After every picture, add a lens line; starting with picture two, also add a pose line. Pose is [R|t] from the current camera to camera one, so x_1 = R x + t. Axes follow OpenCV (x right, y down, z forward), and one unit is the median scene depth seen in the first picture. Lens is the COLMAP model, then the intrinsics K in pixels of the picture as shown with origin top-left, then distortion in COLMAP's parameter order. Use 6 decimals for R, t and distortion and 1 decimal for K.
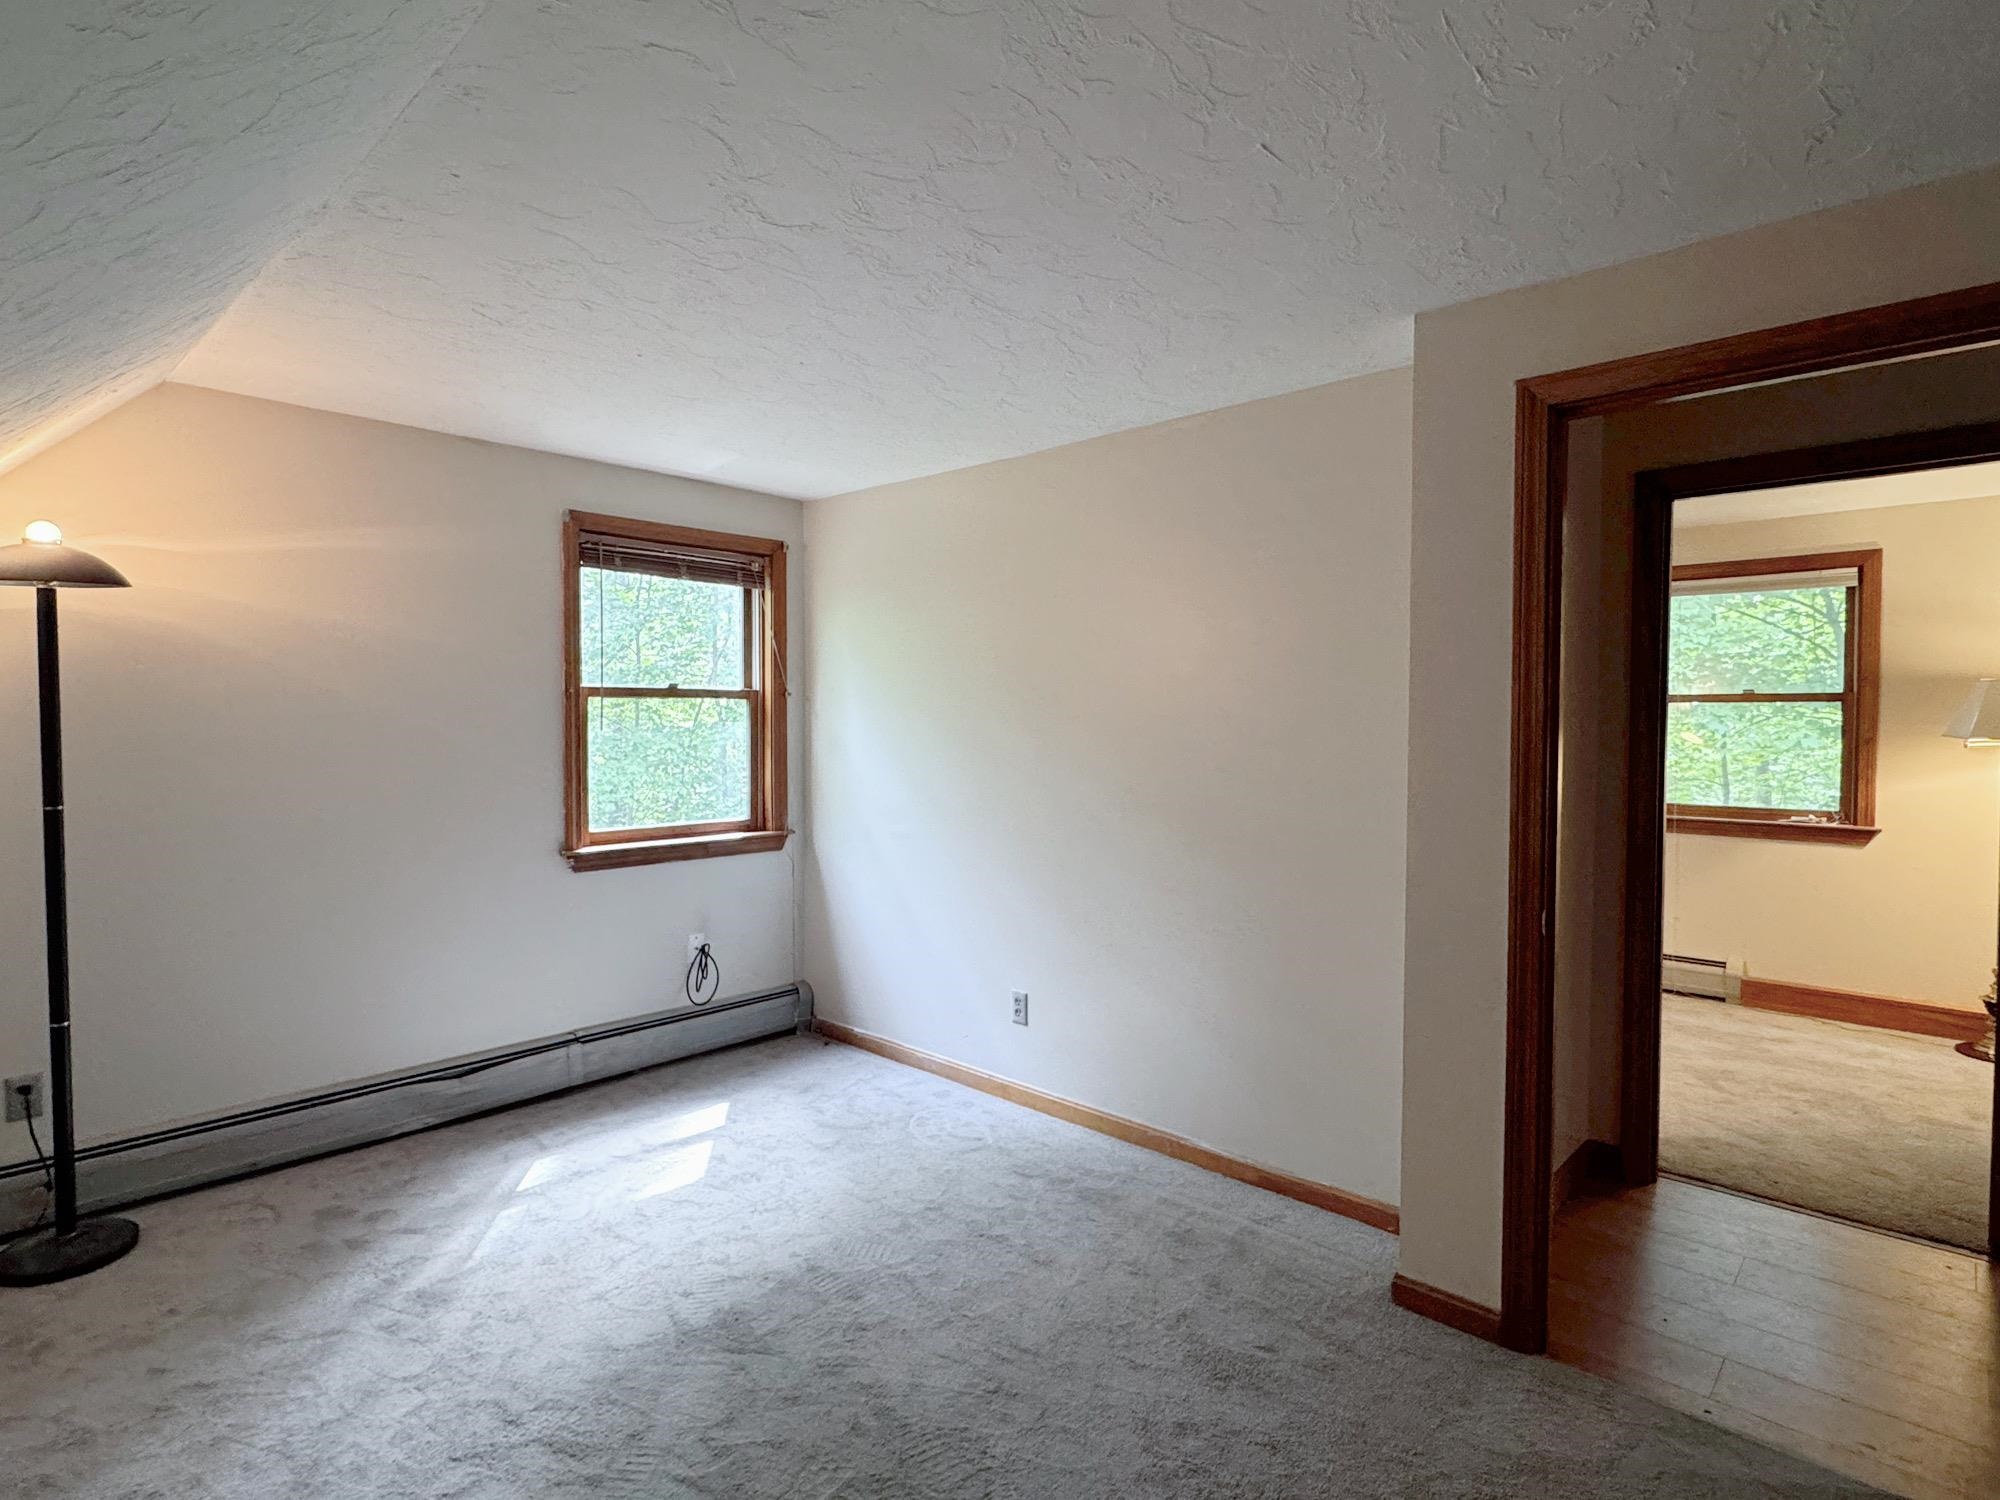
lens RADIAL K [[1022.1, 0, 996.7], [0, 1022.1, 748.4], [0, 0, 1]] dist [-0.002365, 0.000805]
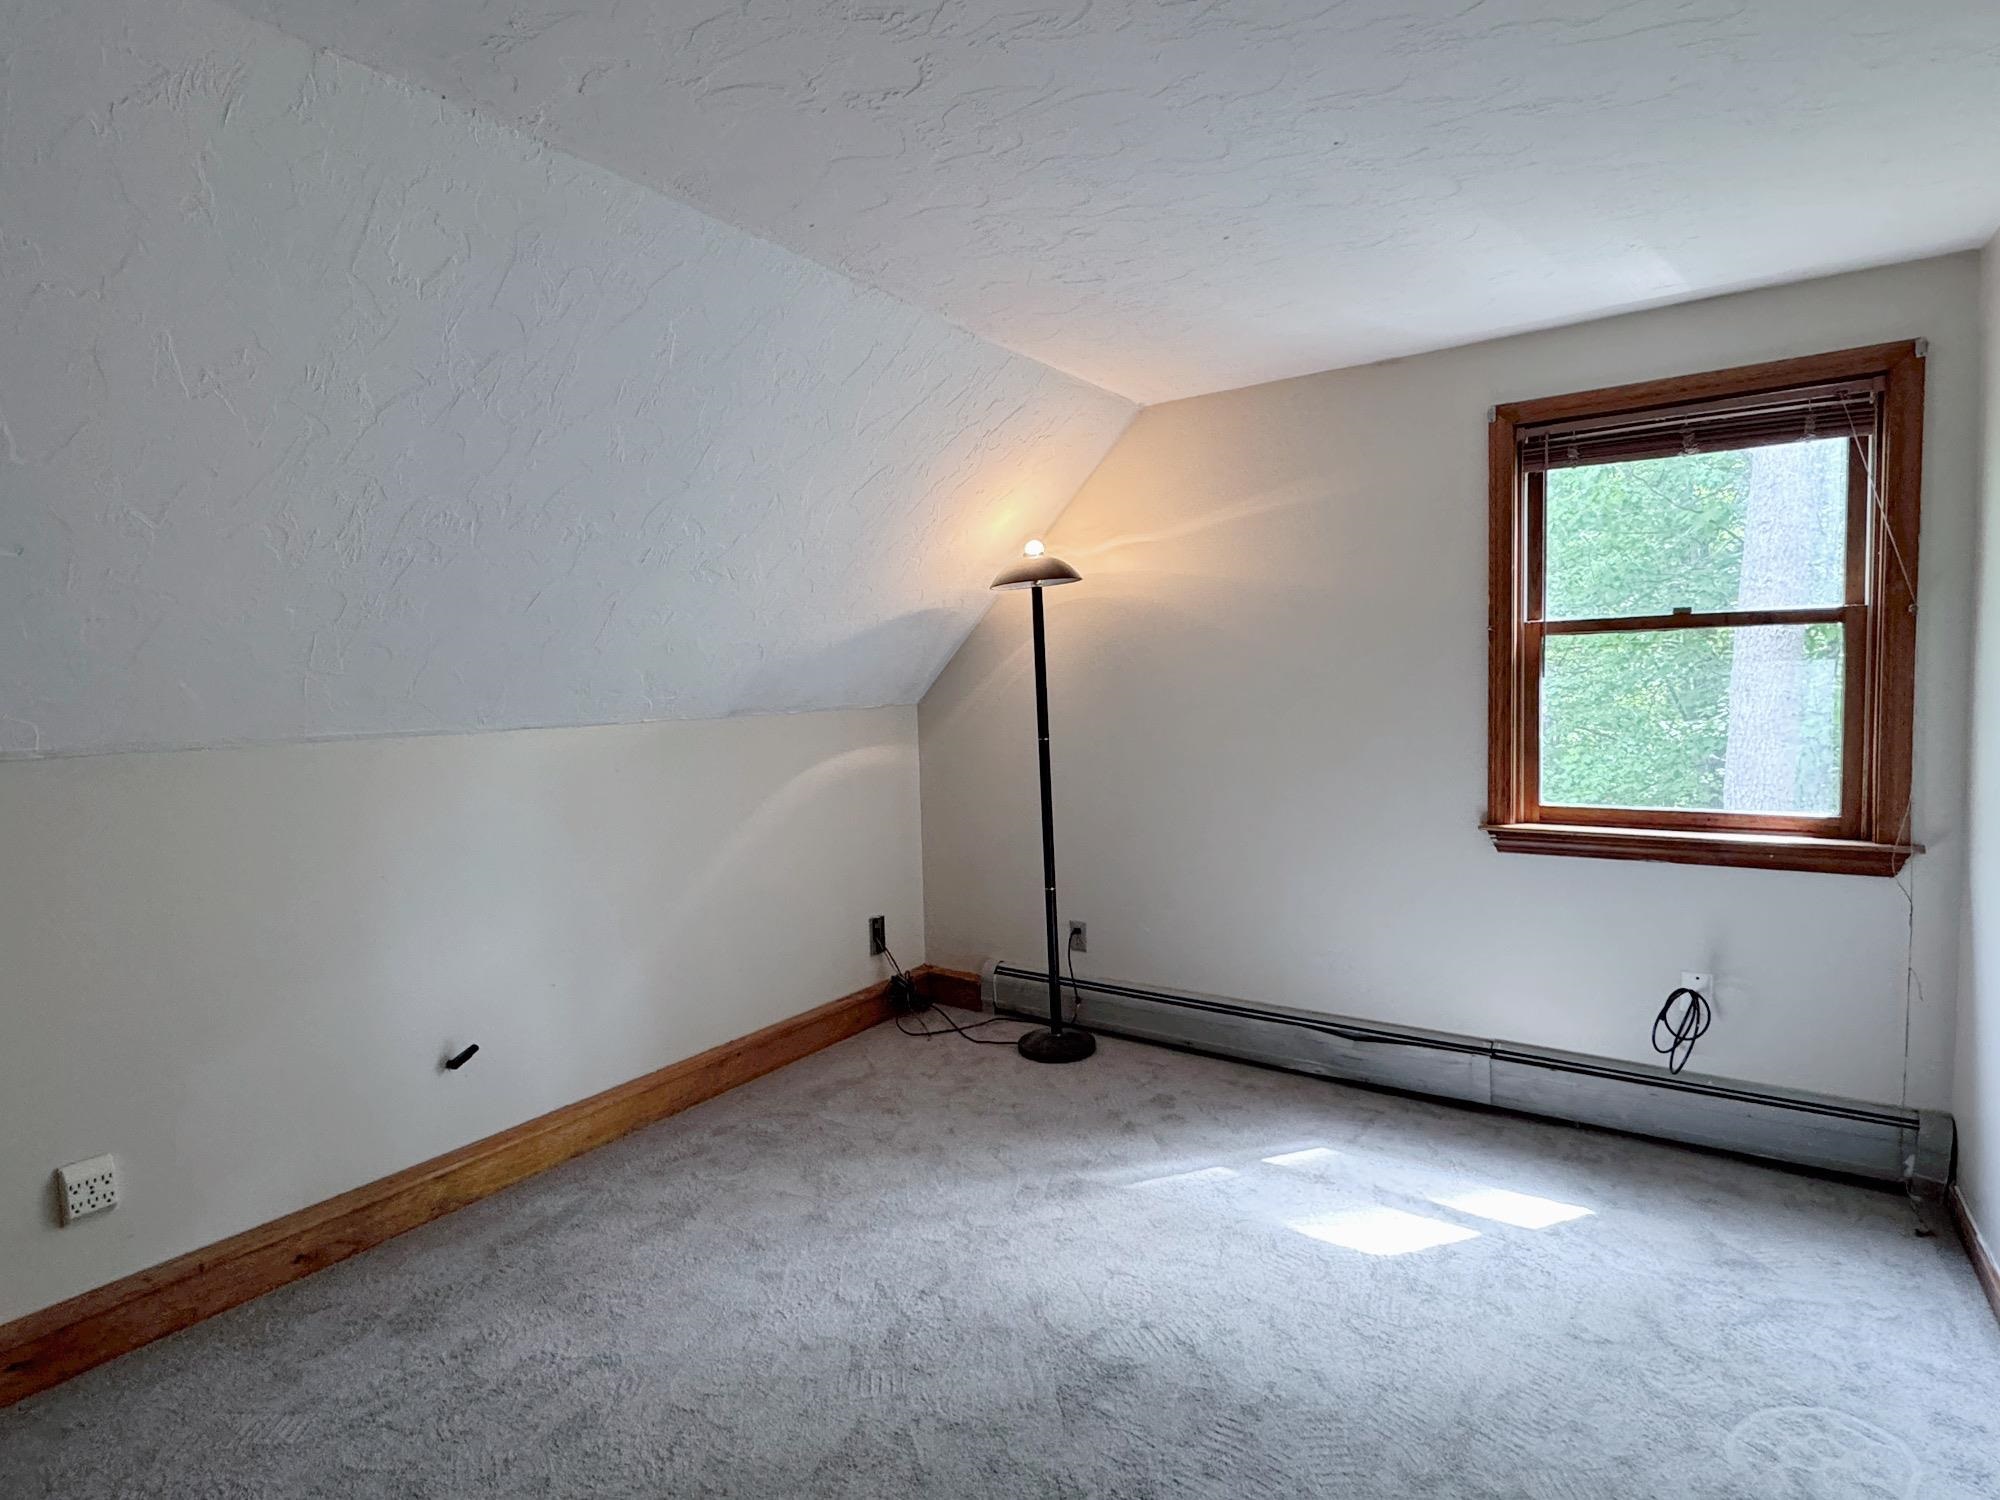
lens RADIAL K [[1022.1, 0, 996.7], [0, 1022.1, 748.4], [0, 0, 1]] dist [-0.002365, 0.000805]
pose [[0.157873, 0.057850, -0.985763, 0.362352], [-0.002431, 0.998302, 0.058197, -0.009164], [0.987456, -0.006791, 0.157745, 0.519681]]
